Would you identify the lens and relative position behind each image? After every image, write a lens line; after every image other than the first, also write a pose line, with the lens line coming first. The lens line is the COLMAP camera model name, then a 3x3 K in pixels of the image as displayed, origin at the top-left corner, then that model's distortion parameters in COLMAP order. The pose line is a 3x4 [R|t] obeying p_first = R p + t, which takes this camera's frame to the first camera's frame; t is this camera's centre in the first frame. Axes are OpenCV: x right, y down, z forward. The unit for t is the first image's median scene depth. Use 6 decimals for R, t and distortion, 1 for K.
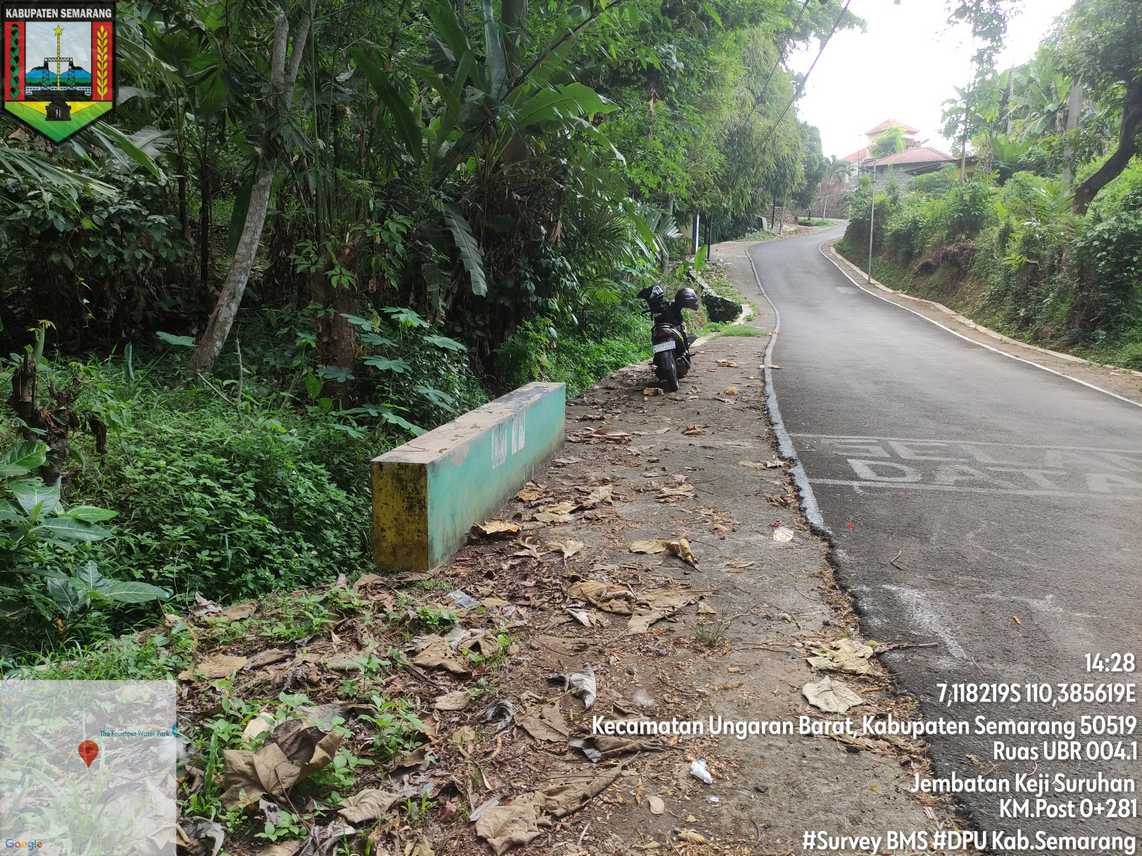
lens RADIAL K [[840.6, 0, 569.4], [0, 840.6, 431.1], [0, 0, 1]] dist [0.056429, -0.058775]
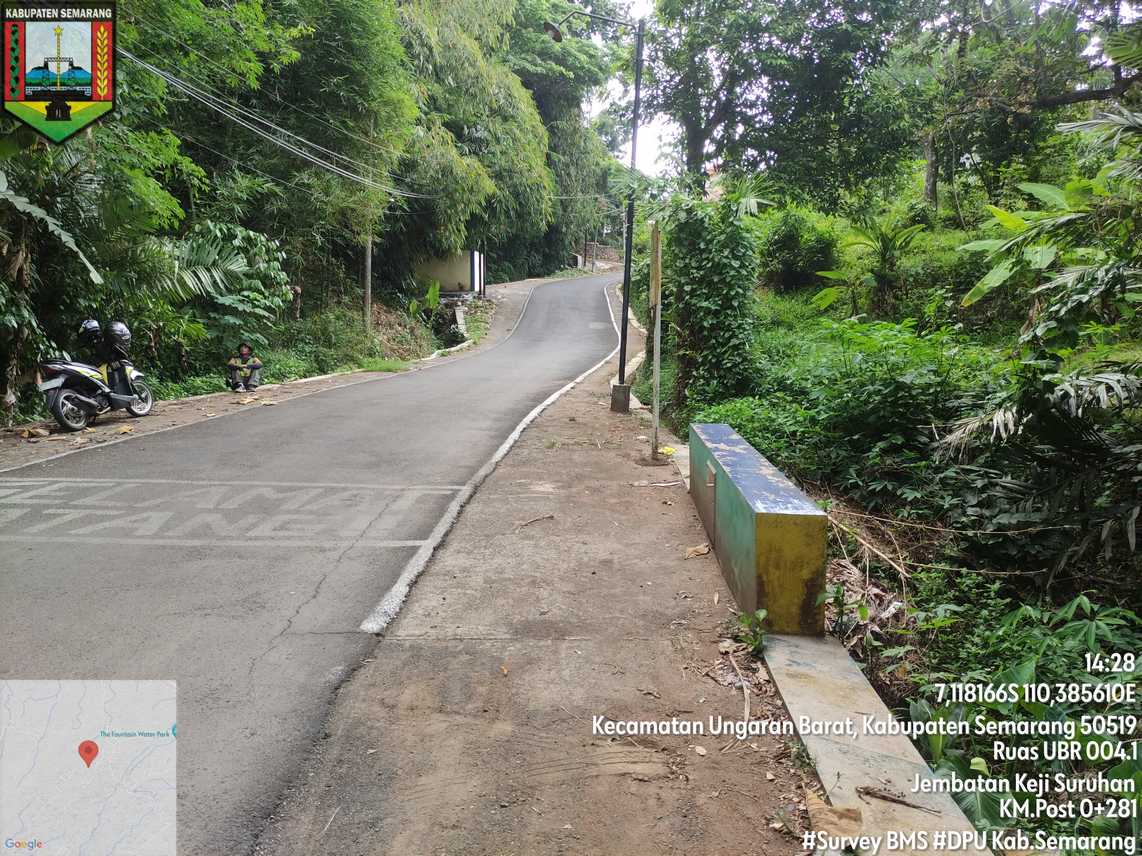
lens RADIAL K [[840.6, 0, 570.2], [0, 840.6, 428.9], [0, 0, 1]] dist [0.056429, -0.058775]
pose [[0.992361, -0.026663, 0.120452, 0.391289], [0.032178, 0.998510, -0.044073, 0.005706], [-0.119097, 0.047612, 0.991740, 0.002106]]
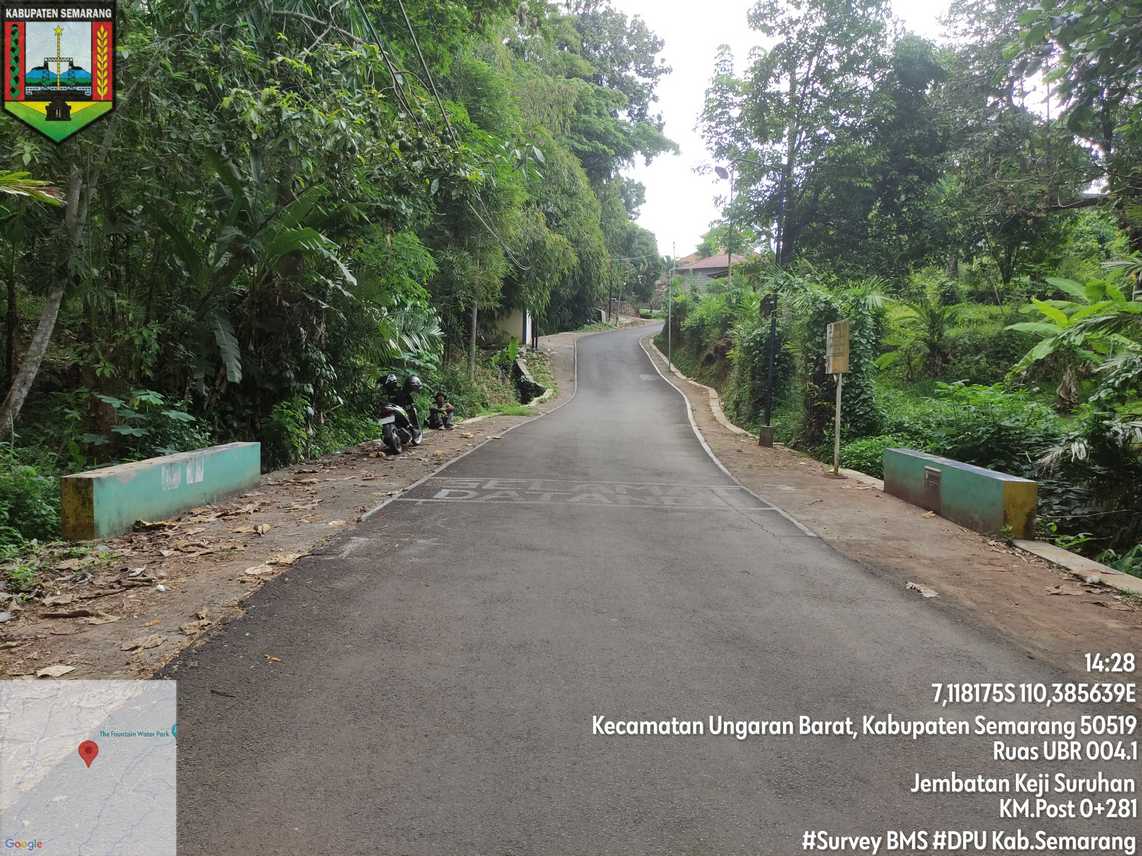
lens RADIAL K [[840.6, 0, 570.4], [0, 840.6, 432.1], [0, 0, 1]] dist [0.056429, -0.058775]
pose [[0.990065, -0.007347, 0.140416, 0.146392], [0.021014, 0.995150, -0.096098, 0.034625], [-0.139029, 0.098094, 0.985418, -0.232227]]
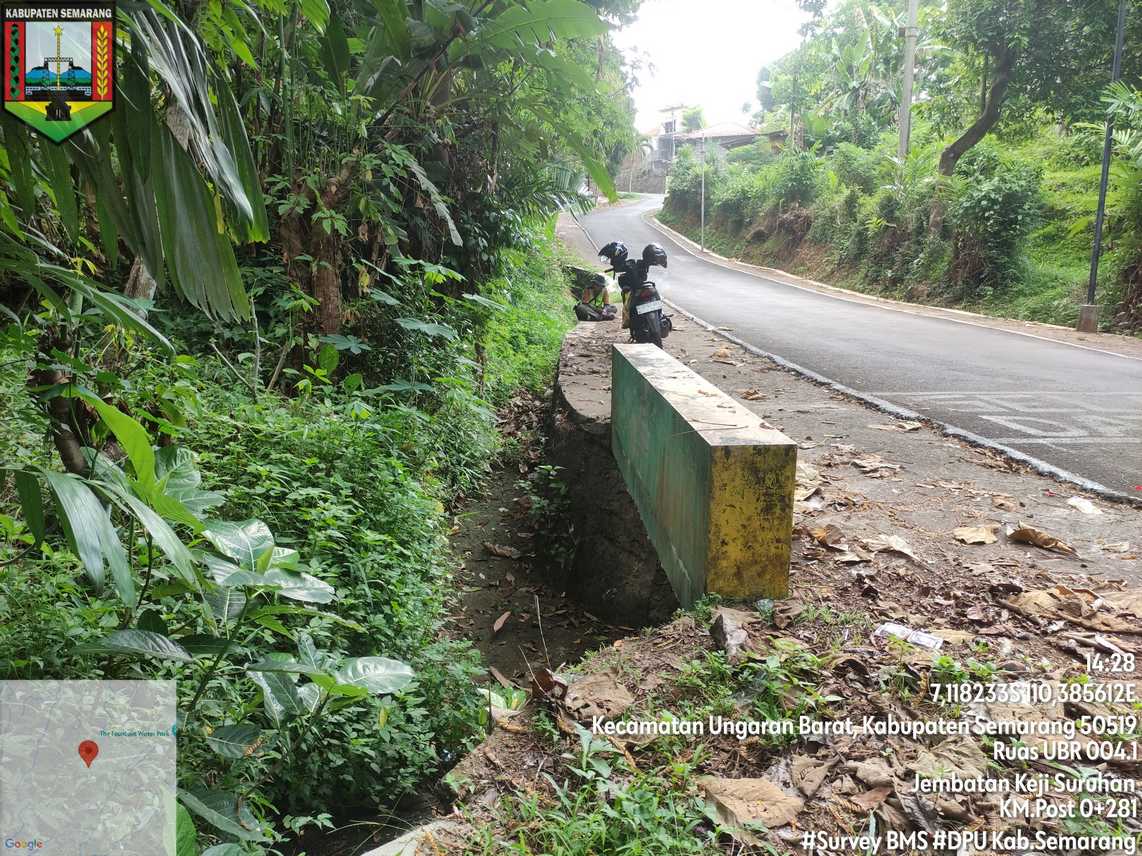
lens RADIAL K [[840.6, 0, 567.5], [0, 840.6, 427.6], [0, 0, 1]] dist [0.056429, -0.058775]
pose [[0.971127, -0.055618, 0.231991, -0.131656], [0.049972, 0.998295, 0.030148, -0.001444], [-0.233272, -0.017684, 0.972251, 0.093226]]
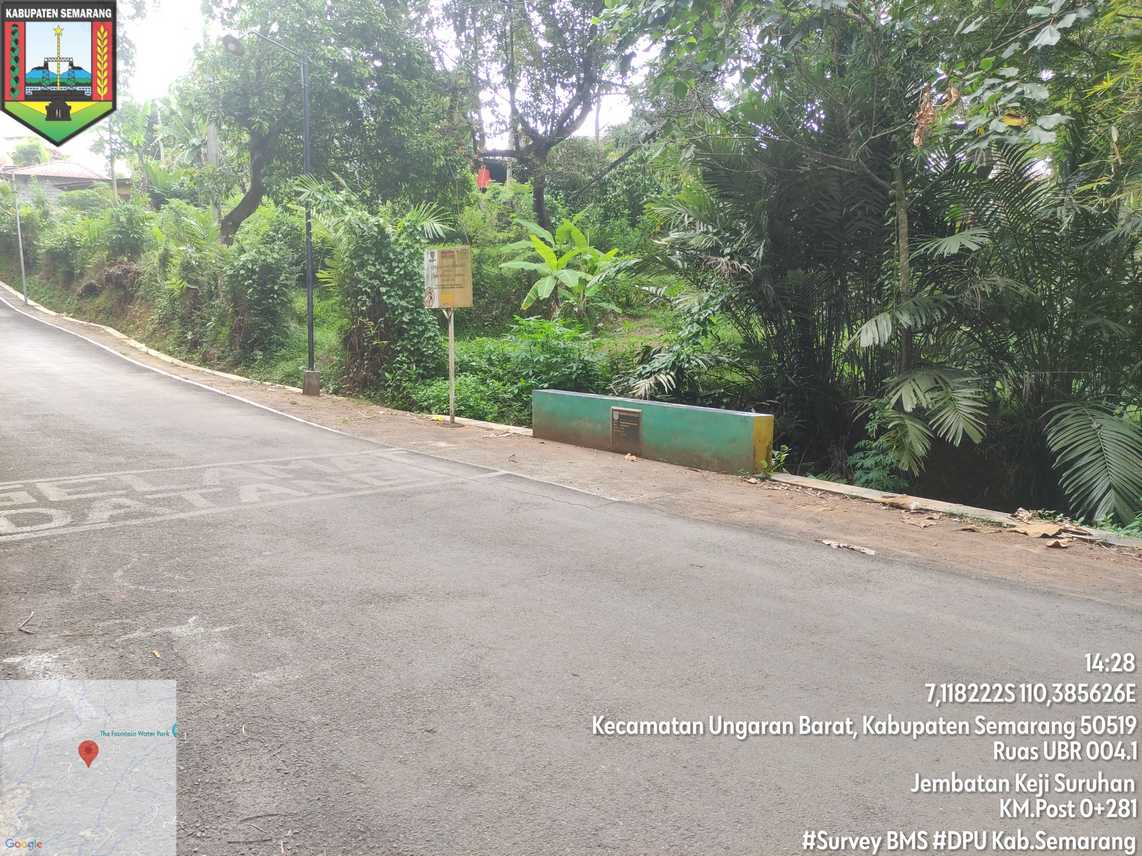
lens RADIAL K [[840.6, 0, 574.8], [0, 840.6, 422.1], [0, 0, 1]] dist [0.056429, -0.058775]
pose [[0.625436, -0.097209, 0.774197, 0.023017], [0.125665, 0.991806, 0.023014, -0.000771], [-0.770090, 0.082895, 0.632527, -0.001231]]
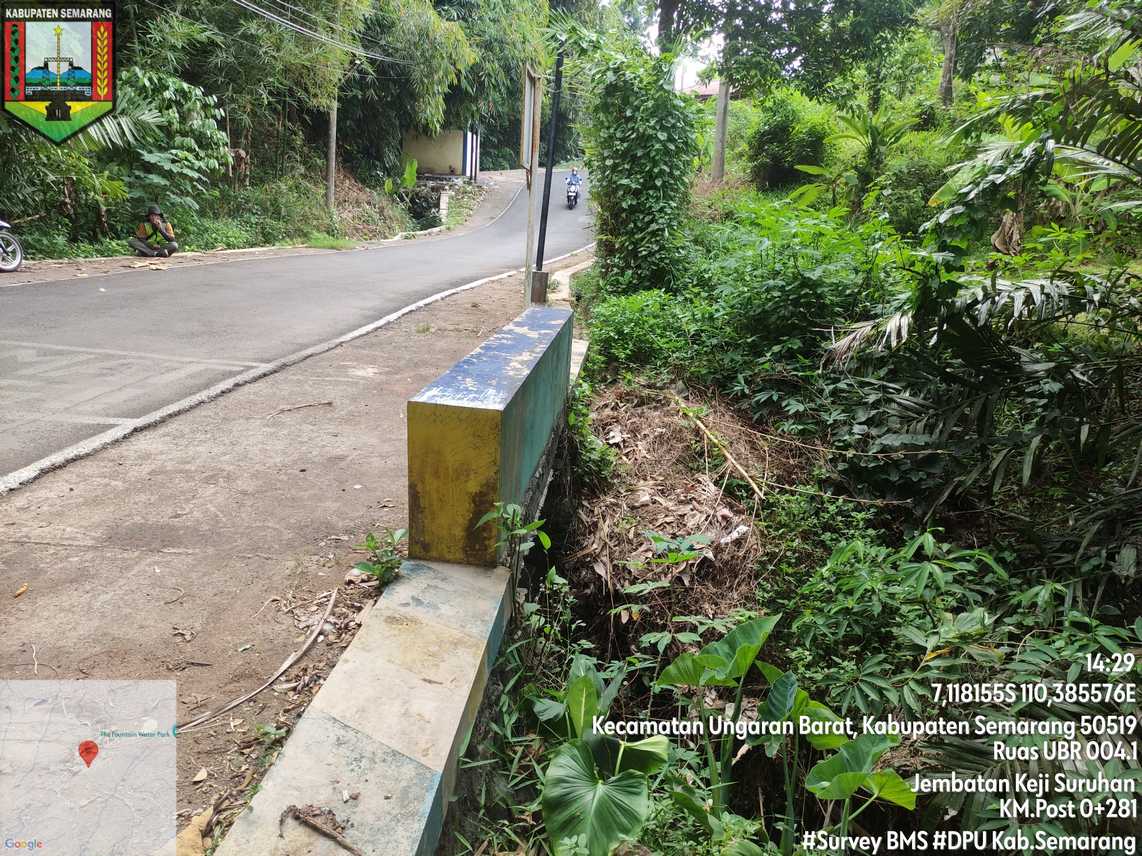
lens RADIAL K [[840.6, 0, 570.5], [0, 840.6, 431.4], [0, 0, 1]] dist [0.056429, -0.058775]
pose [[0.993943, 0.021975, 0.107680, 0.484570], [-0.030061, 0.996801, 0.074052, 0.012538], [-0.105708, -0.076841, 0.991424, 0.052904]]
